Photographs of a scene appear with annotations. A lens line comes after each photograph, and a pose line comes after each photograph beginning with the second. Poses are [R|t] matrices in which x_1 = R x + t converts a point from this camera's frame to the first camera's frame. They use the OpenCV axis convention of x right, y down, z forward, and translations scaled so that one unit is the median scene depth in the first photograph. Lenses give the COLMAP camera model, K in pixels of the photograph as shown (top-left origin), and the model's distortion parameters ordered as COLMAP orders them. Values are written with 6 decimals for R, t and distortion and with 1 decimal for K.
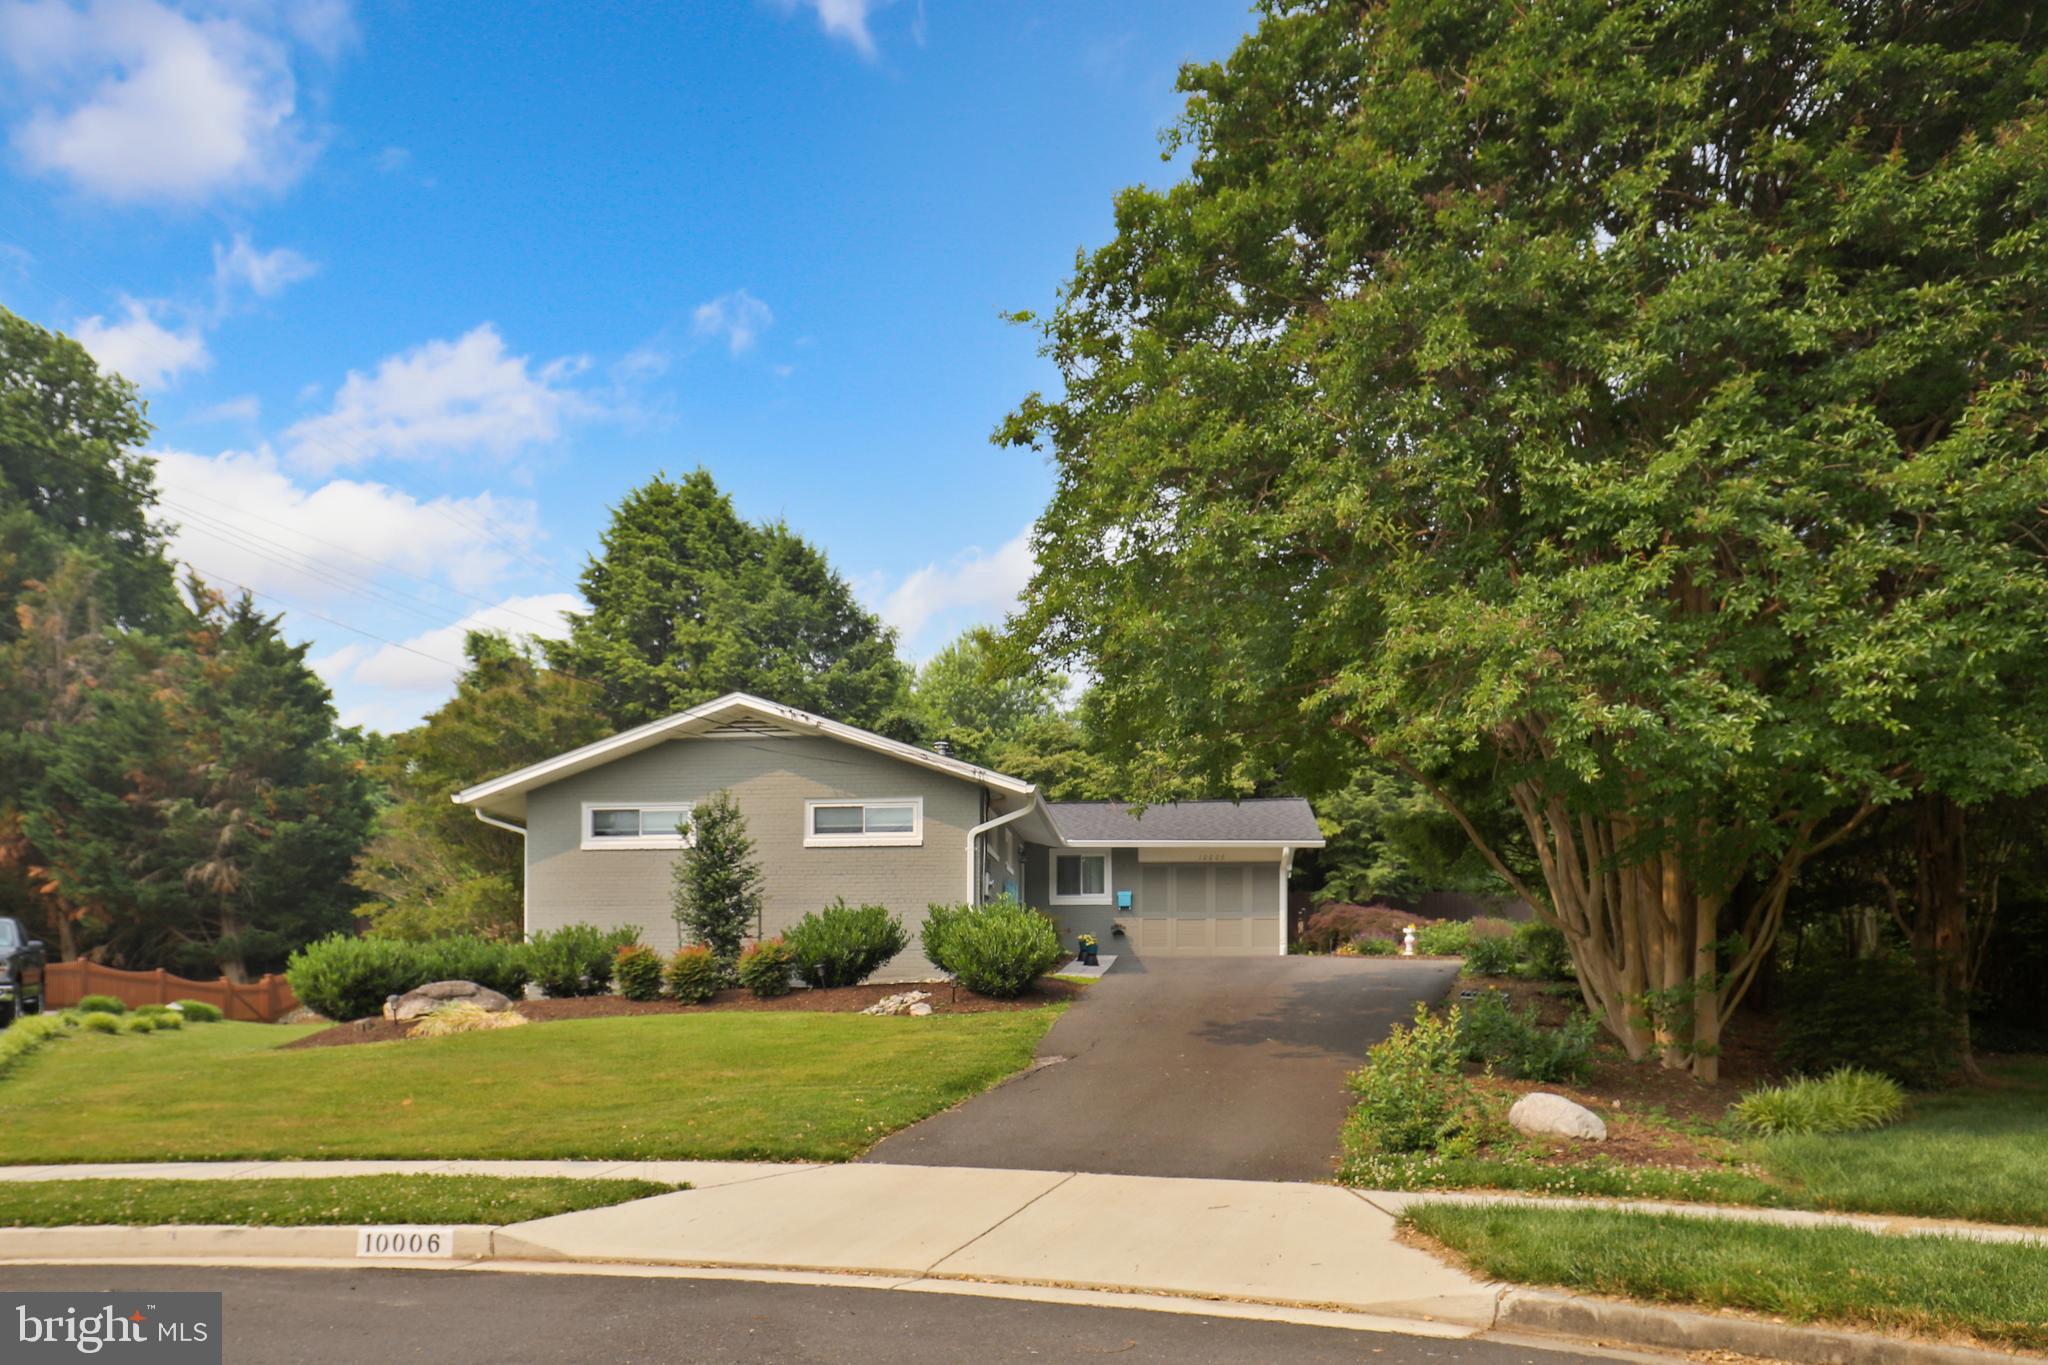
lens RADIAL K [[1396.4, 0, 1025.9], [0, 1396.4, 689.7], [0, 0, 1]] dist [-0.006331, 0.002956]
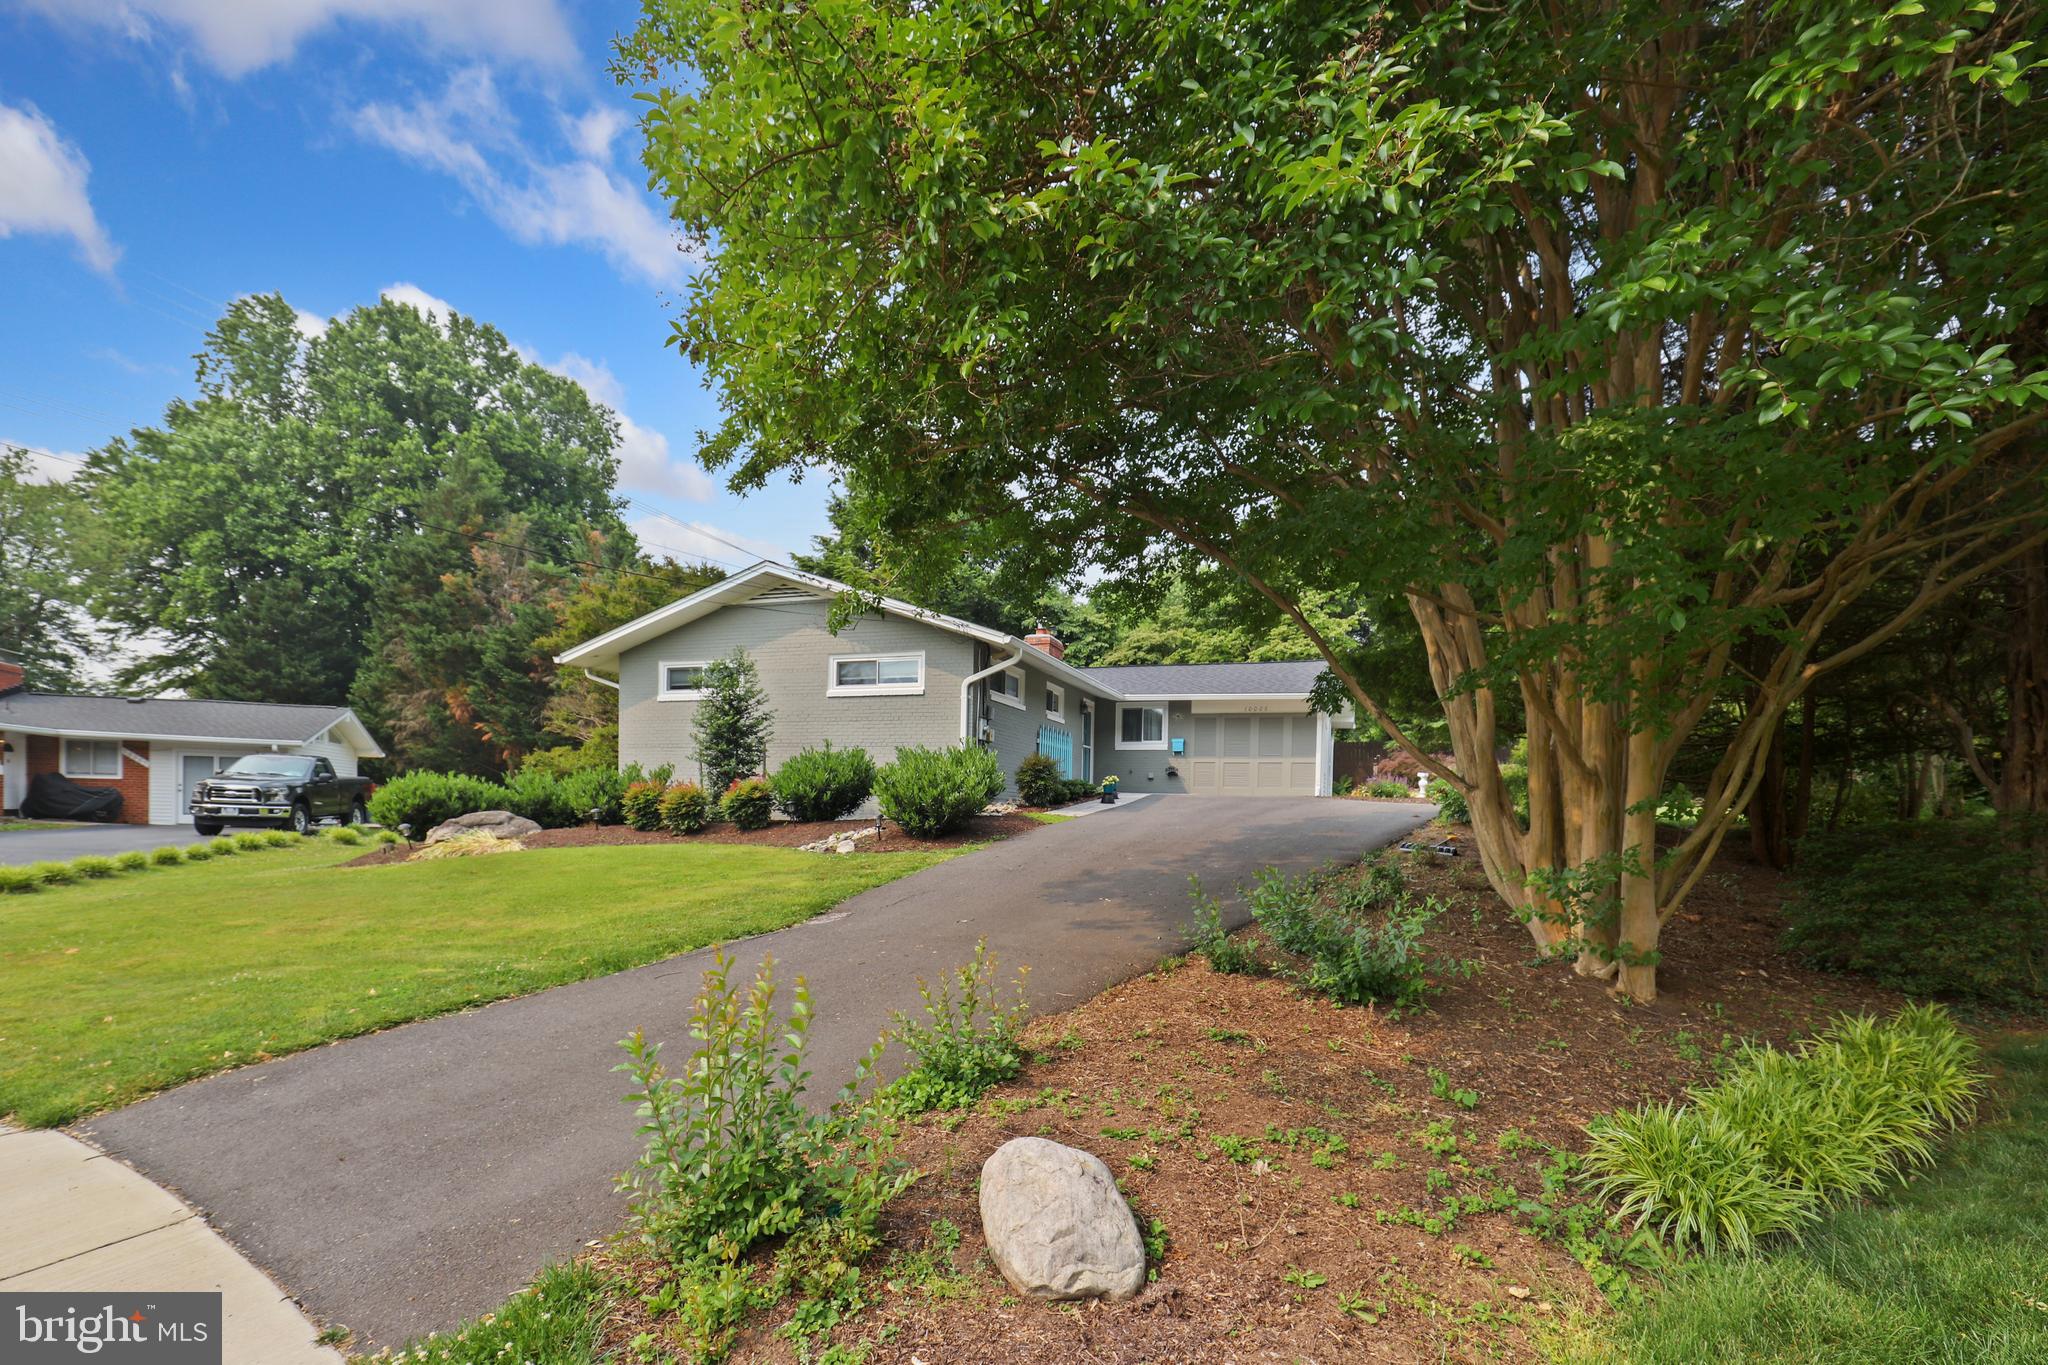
lens RADIAL K [[969.9, 0, 1023.9], [0, 969.9, 675.6], [0, 0, 1]] dist [0.002328, -0.000497]
pose [[0.976485, -0.012447, -0.215224, 0.165377], [0.028482, 0.997029, 0.071563, 0.043295], [0.213694, -0.076010, 0.973939, 0.266662]]
